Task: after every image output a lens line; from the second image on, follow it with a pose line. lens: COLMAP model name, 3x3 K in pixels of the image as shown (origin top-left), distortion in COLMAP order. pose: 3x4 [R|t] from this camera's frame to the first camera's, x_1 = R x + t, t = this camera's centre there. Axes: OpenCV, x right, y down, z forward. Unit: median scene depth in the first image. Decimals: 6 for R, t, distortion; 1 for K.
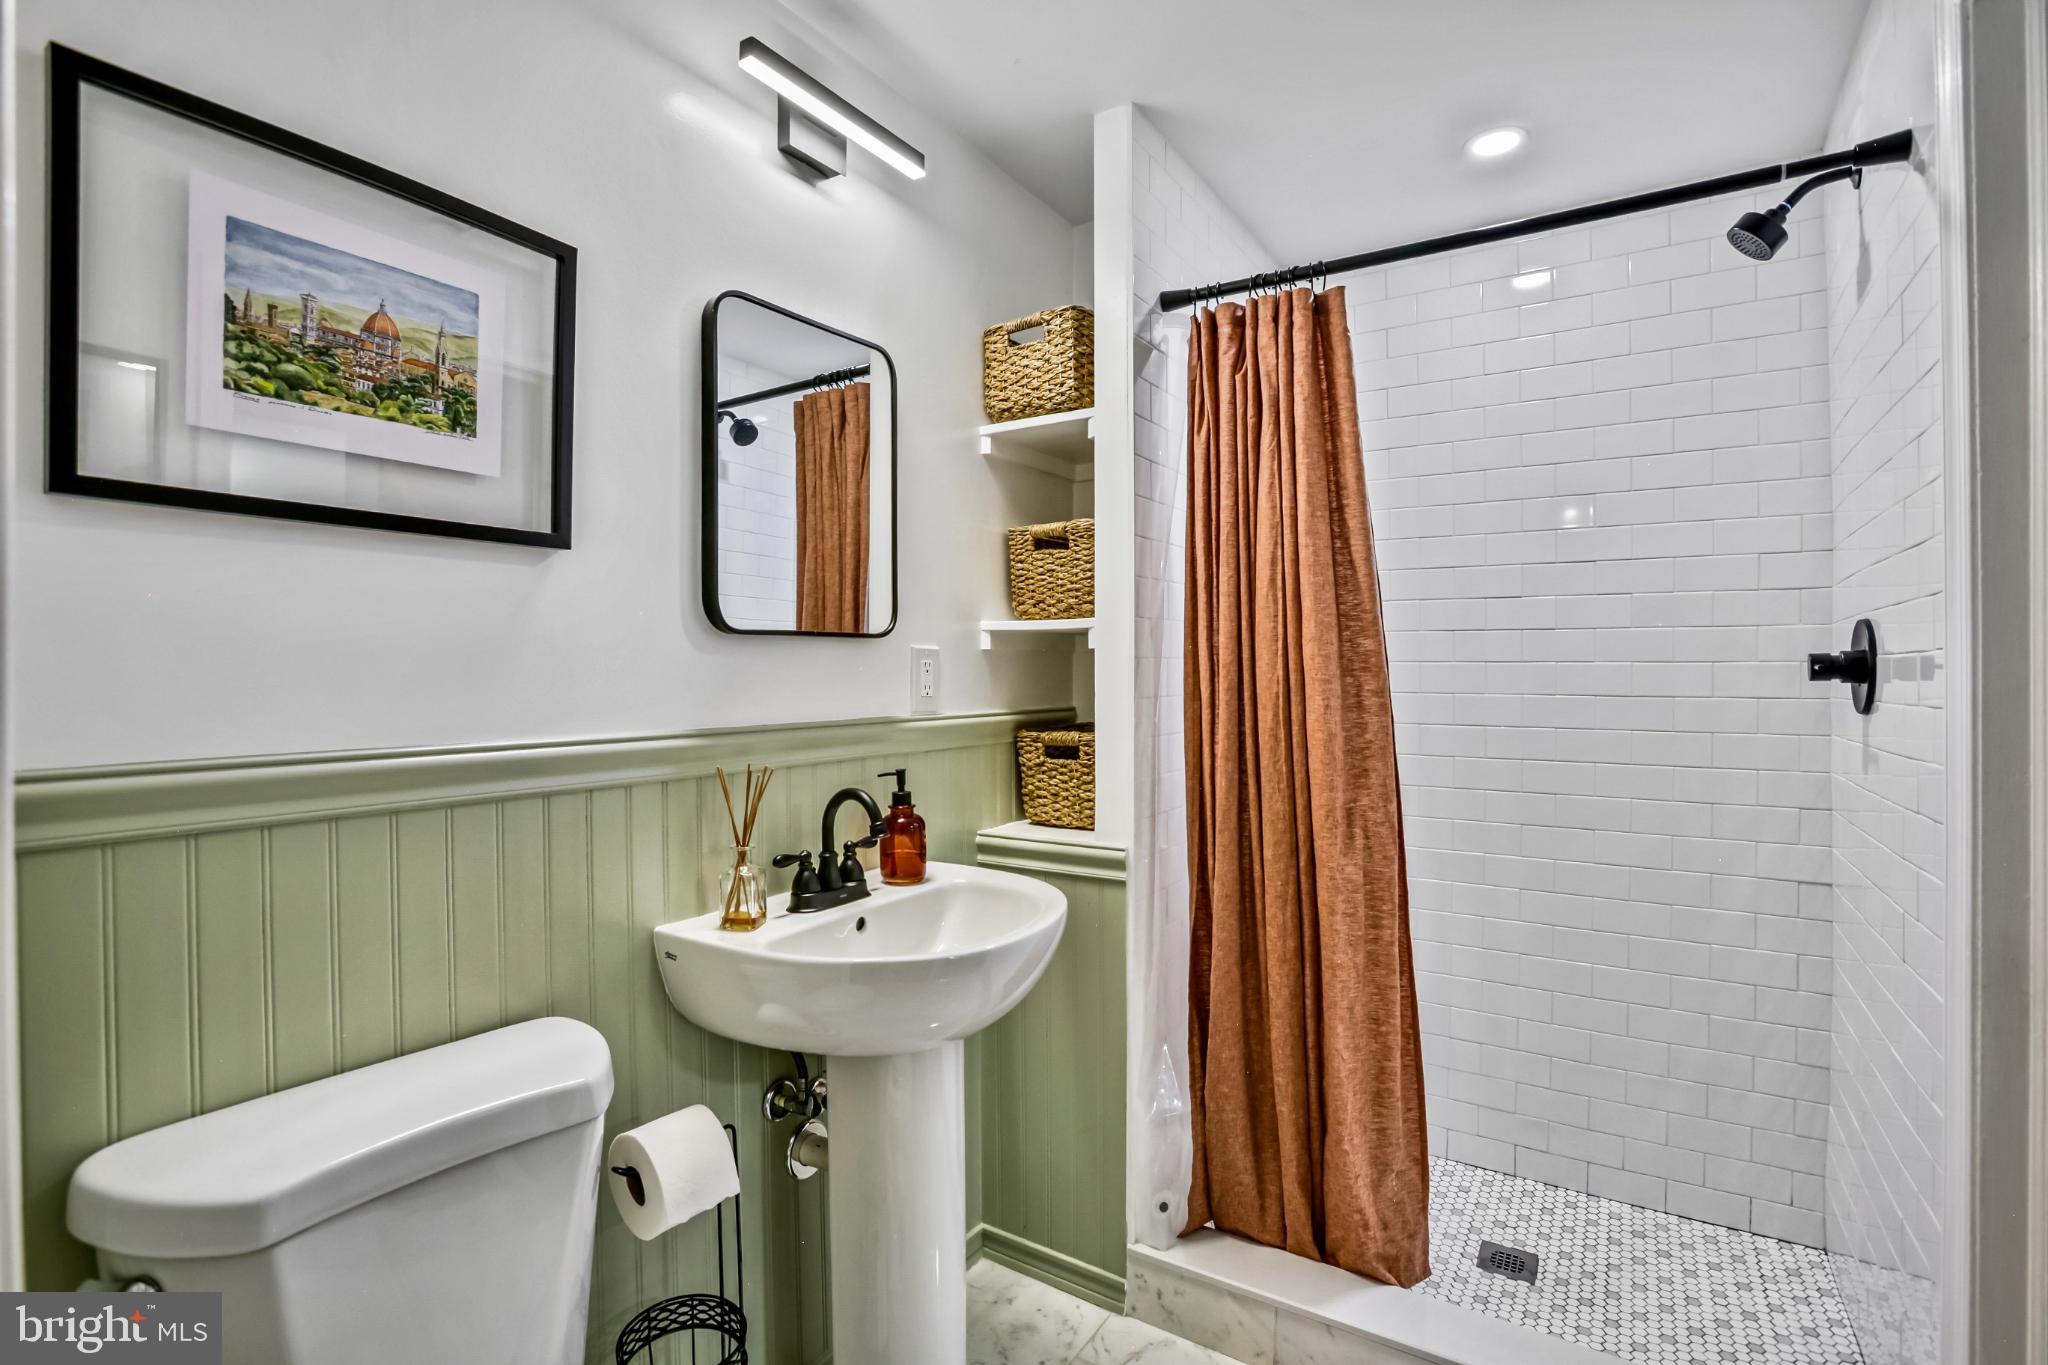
lens RADIAL K [[951.1, 0, 1018.9], [0, 951.1, 683.8], [0, 0, 1]] dist [-0.060324, 0.027588]
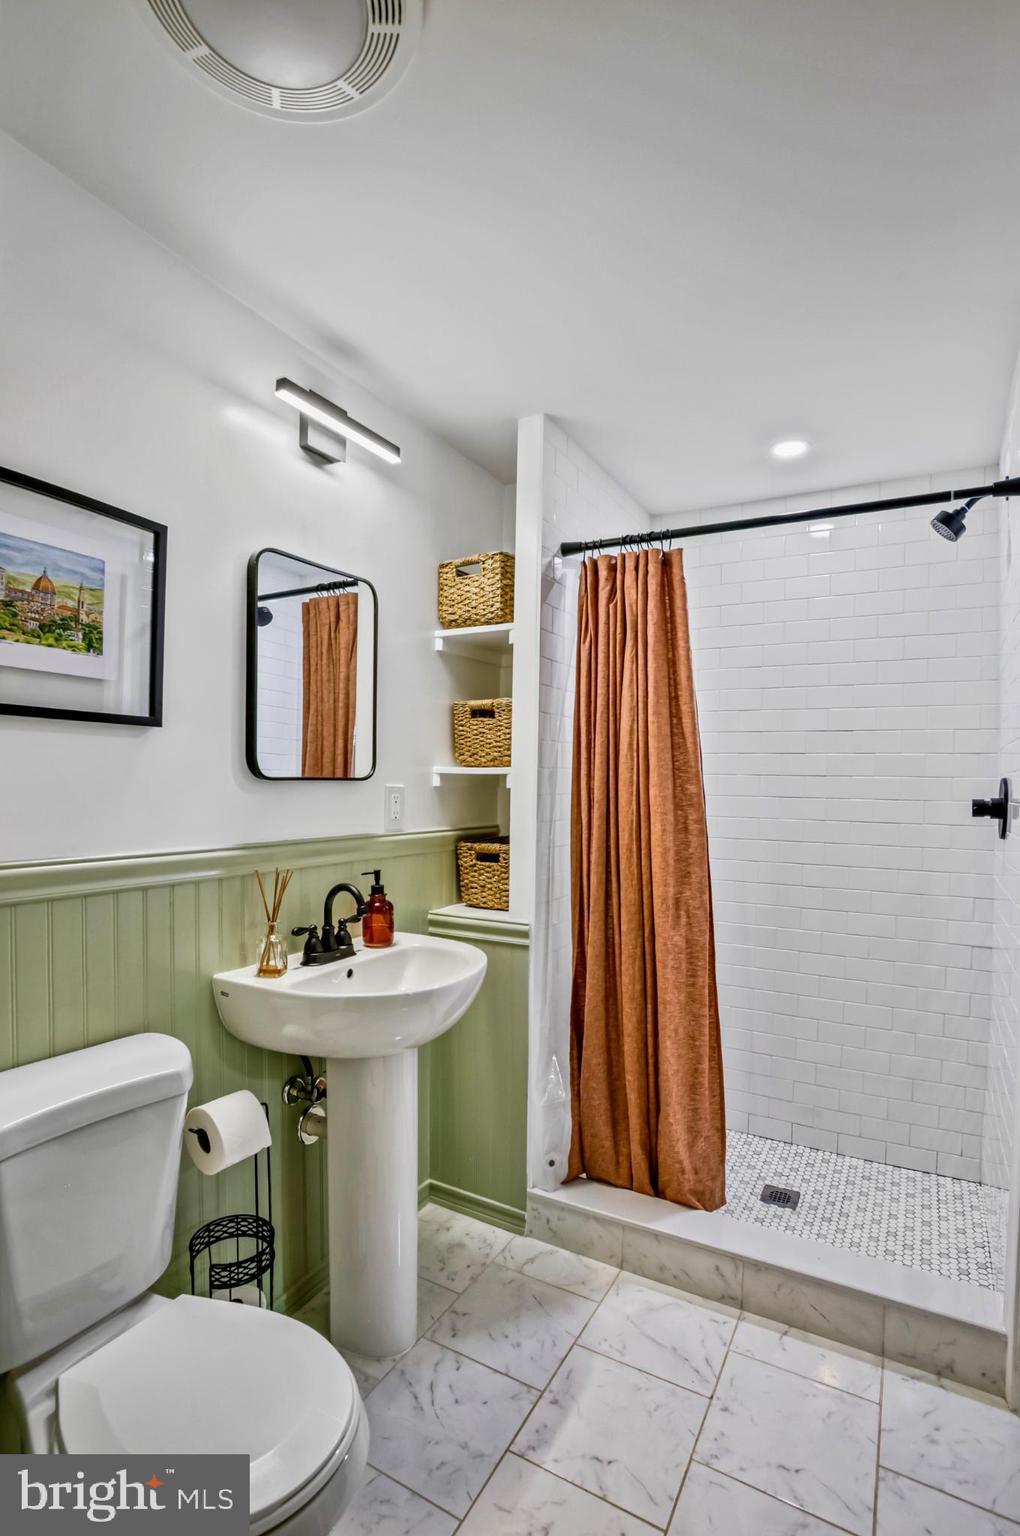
lens RADIAL K [[717.1, 0, 519.3], [0, 717.1, 809.3], [0, 0, 1]] dist [-0.071890, 0.028584]
pose [[0.996859, 0.015347, 0.077692, 0.007457], [-0.016696, 0.999720, 0.016742, -0.023798], [-0.077413, -0.017986, 0.996837, -0.112123]]
